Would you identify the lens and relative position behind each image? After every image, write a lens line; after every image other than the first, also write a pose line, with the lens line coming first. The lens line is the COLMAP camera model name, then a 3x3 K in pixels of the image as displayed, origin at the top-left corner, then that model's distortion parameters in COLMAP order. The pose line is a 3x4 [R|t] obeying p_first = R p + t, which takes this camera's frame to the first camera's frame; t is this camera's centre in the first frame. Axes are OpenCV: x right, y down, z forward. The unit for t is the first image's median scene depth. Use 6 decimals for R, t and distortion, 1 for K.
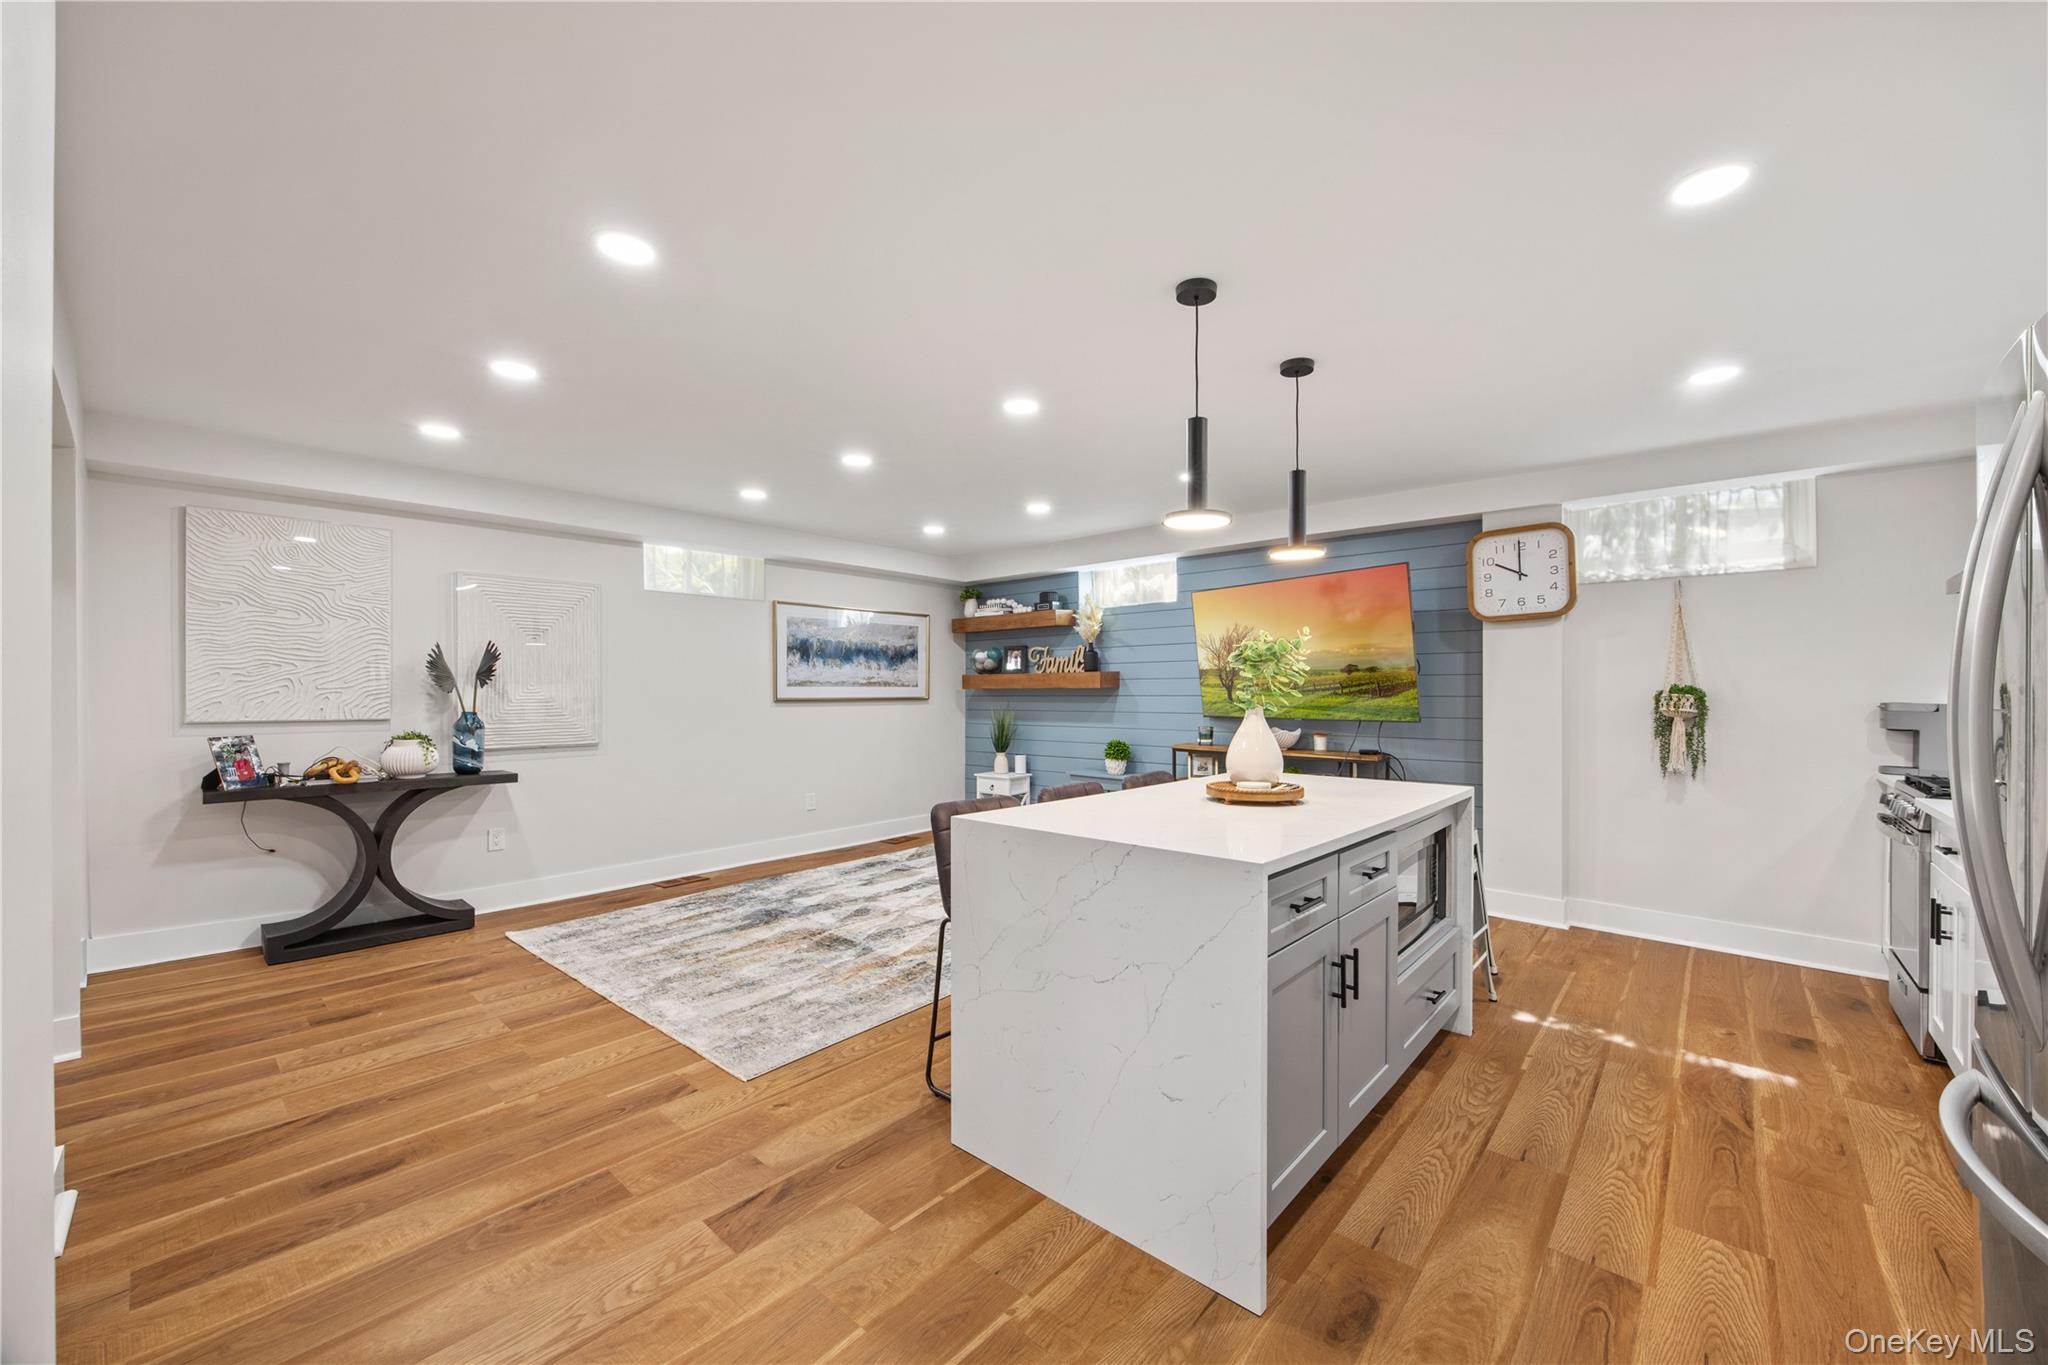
lens RADIAL K [[797.2, 0, 1036.2], [0, 797.2, 686.3], [0, 0, 1]] dist [-0.000982, -0.000117]
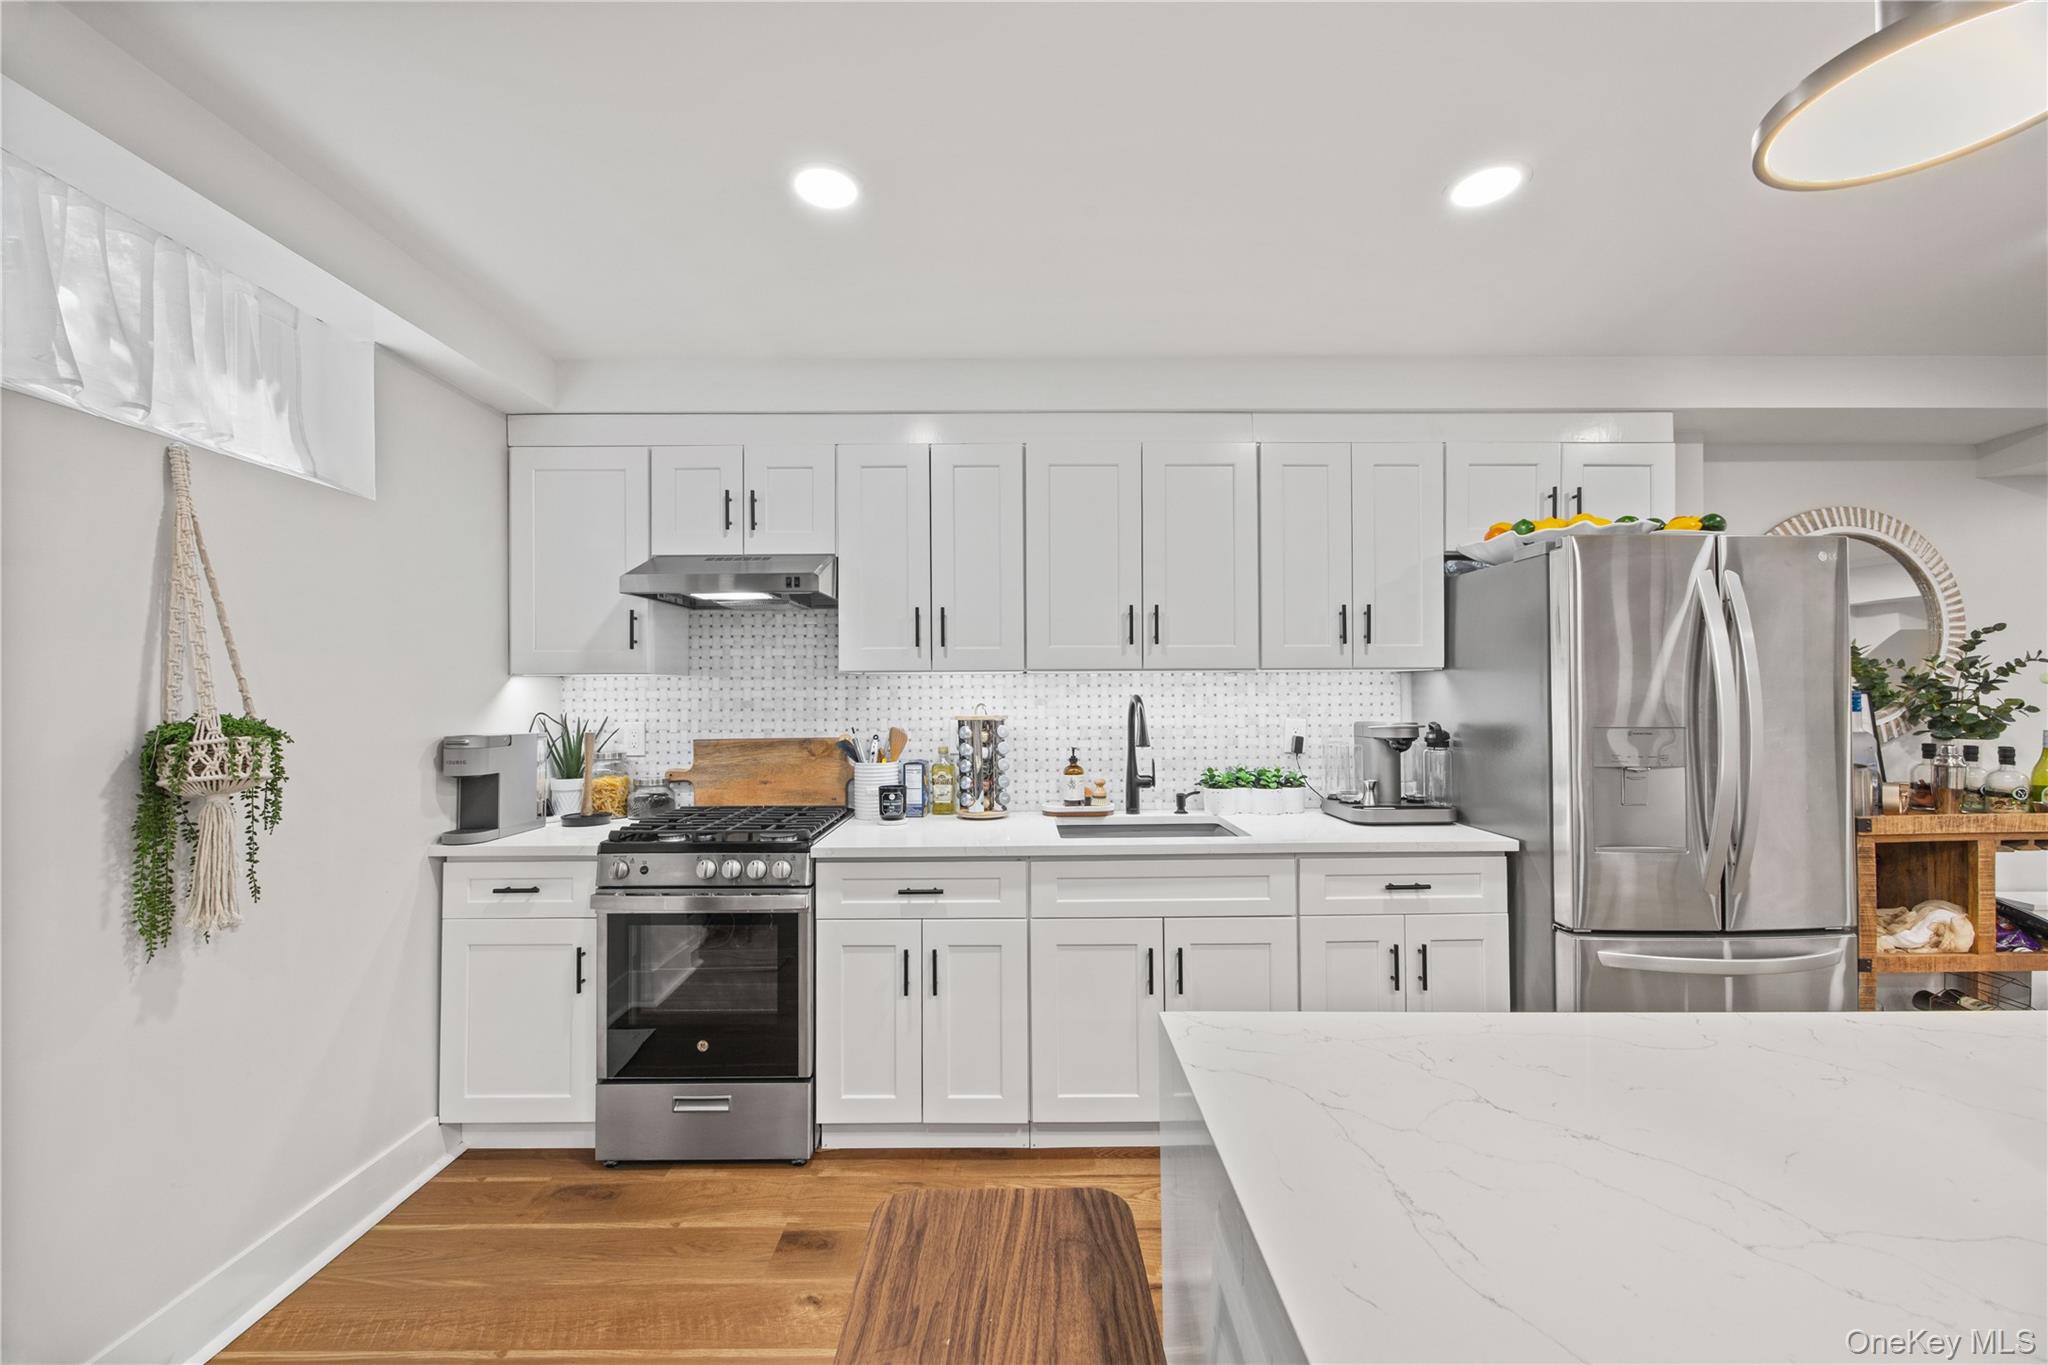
lens RADIAL K [[797.2, 0, 1036.2], [0, 797.2, 686.3], [0, 0, 1]] dist [-0.000982, -0.000117]
pose [[-0.660661, 0.012486, 0.750580, 0.204221], [0.001889, 0.999886, -0.014971, -0.008217], [-0.750682, -0.008473, -0.660610, 0.843982]]
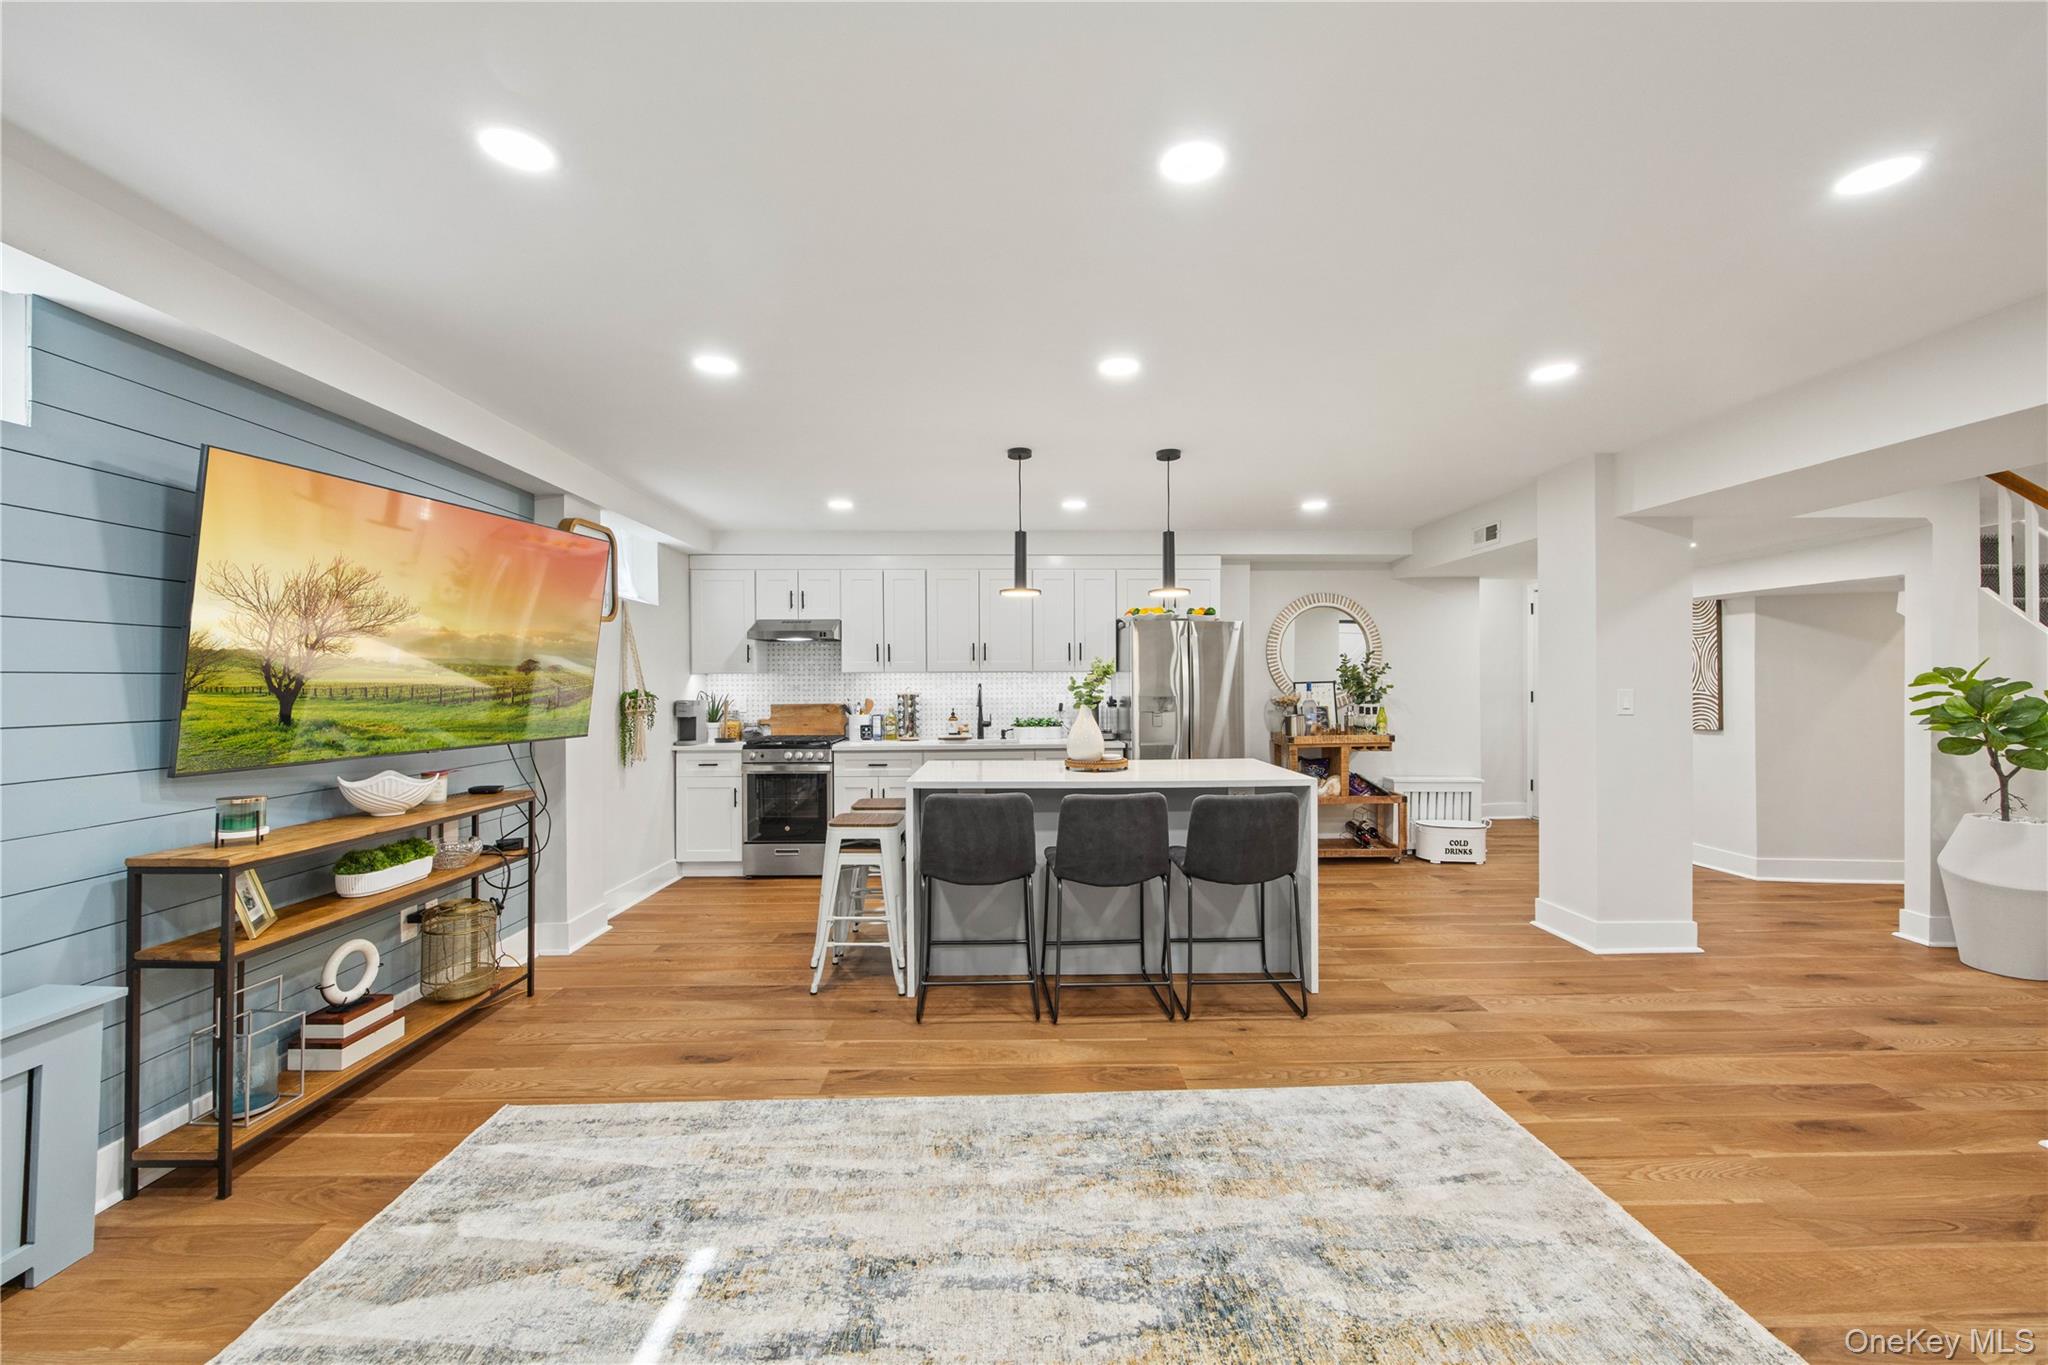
lens RADIAL K [[797.2, 0, 1036.2], [0, 797.2, 686.3], [0, 0, 1]] dist [-0.000982, -0.000117]
pose [[-0.678339, 0.001507, 0.734747, -0.430955], [0.001288, 0.999999, -0.000862, -0.004069], [-0.734748, 0.000362, -0.678340, 1.215725]]
